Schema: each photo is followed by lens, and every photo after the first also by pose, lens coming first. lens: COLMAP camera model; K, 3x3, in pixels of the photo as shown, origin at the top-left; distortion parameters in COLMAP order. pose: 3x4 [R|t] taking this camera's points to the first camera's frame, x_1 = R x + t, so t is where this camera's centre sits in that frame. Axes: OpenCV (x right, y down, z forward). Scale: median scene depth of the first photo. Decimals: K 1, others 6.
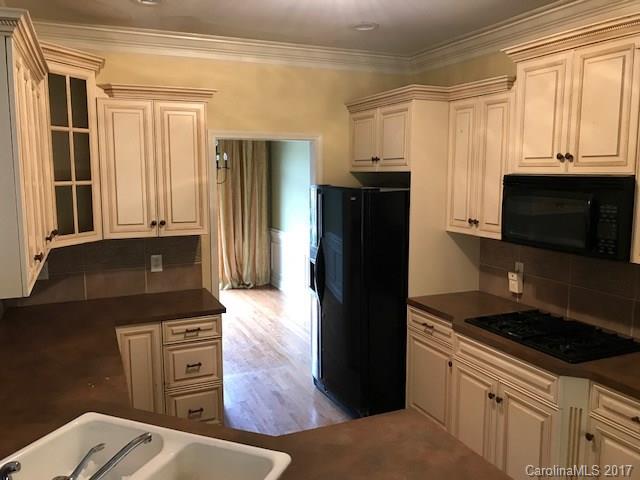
lens RADIAL K [[519.5, 0, 323.4], [0, 519.5, 239.3], [0, 0, 1]] dist [0.004356, -0.019621]
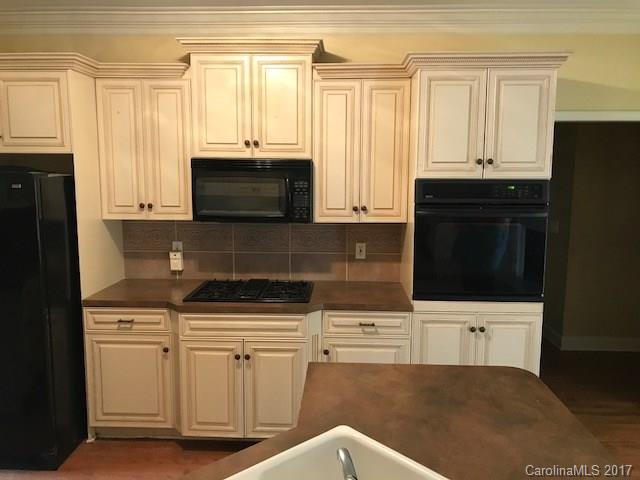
lens RADIAL K [[519.5, 0, 324.0], [0, 519.5, 240.2], [0, 0, 1]] dist [0.004356, -0.019621]
pose [[0.438102, -0.129727, 0.889515, -0.502037], [0.110069, 0.989828, 0.090146, -0.023982], [-0.892161, 0.058415, 0.447925, 0.288844]]
